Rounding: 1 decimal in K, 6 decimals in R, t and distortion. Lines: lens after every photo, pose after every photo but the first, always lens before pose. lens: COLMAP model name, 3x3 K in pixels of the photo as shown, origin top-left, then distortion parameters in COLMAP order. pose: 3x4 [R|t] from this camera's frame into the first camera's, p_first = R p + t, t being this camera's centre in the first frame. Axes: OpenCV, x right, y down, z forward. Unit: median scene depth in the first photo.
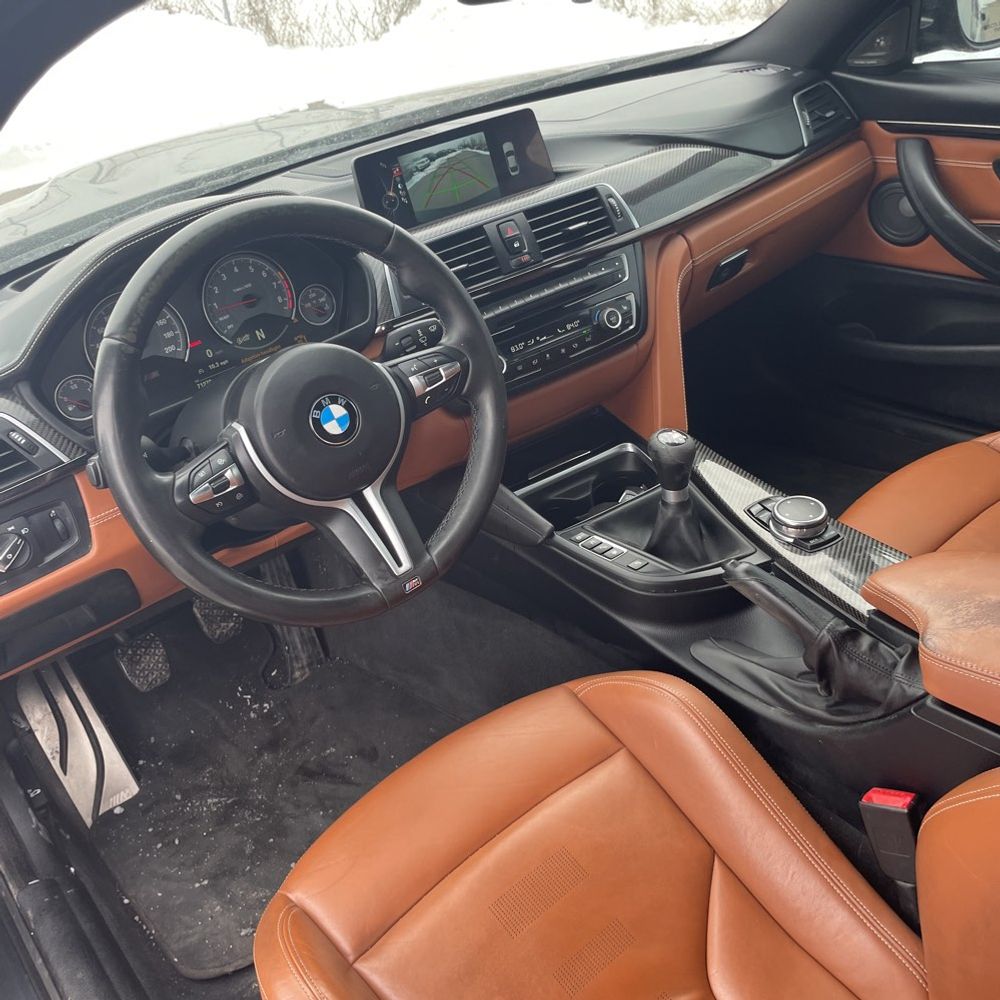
lens RADIAL K [[1013.2, 0, 500.0], [0, 1013.2, 500.0], [0, 0, 1]] dist [0.088367, -0.122174]
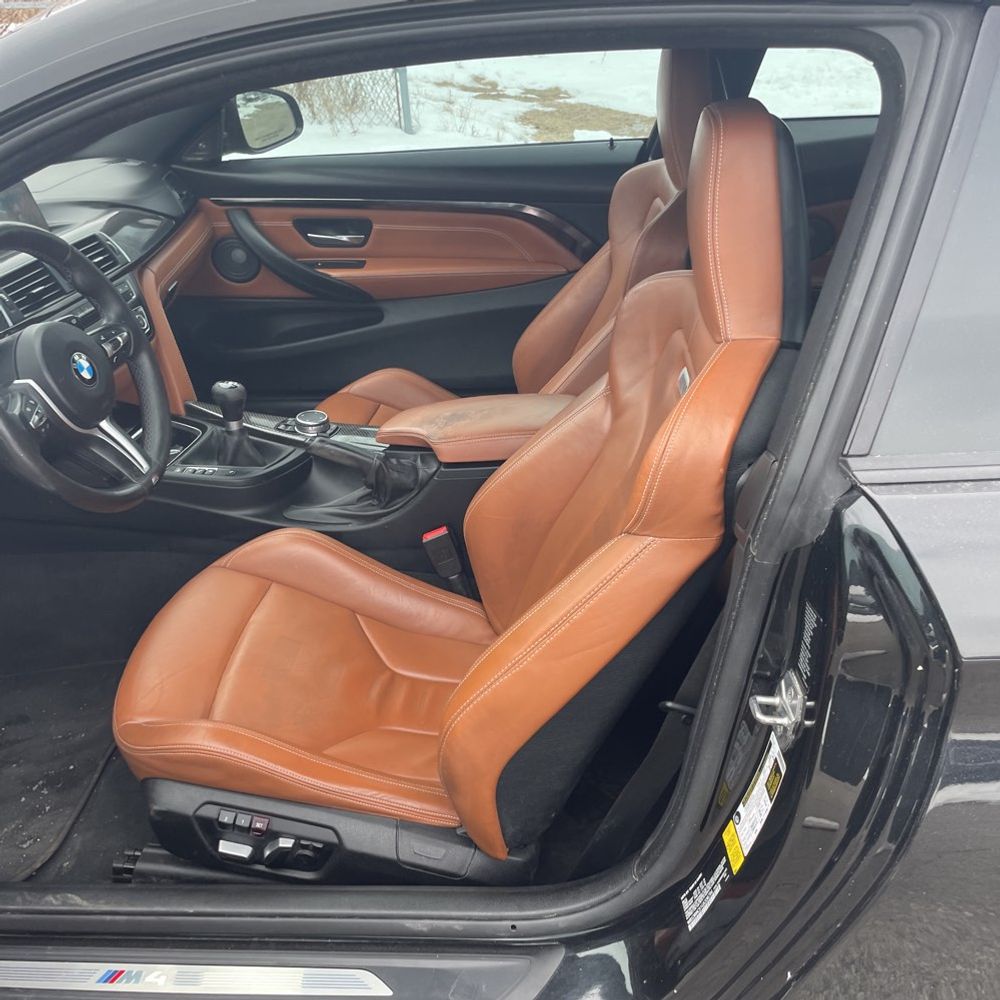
lens RADIAL K [[1013.2, 0, 500.0], [0, 1013.2, 500.0], [0, 0, 1]] dist [0.088367, -0.122174]
pose [[0.669603, -0.221332, 0.708974, -0.606387], [0.304155, 0.952569, 0.010114, 0.187818], [-0.677585, 0.208866, 0.705162, -0.269352]]
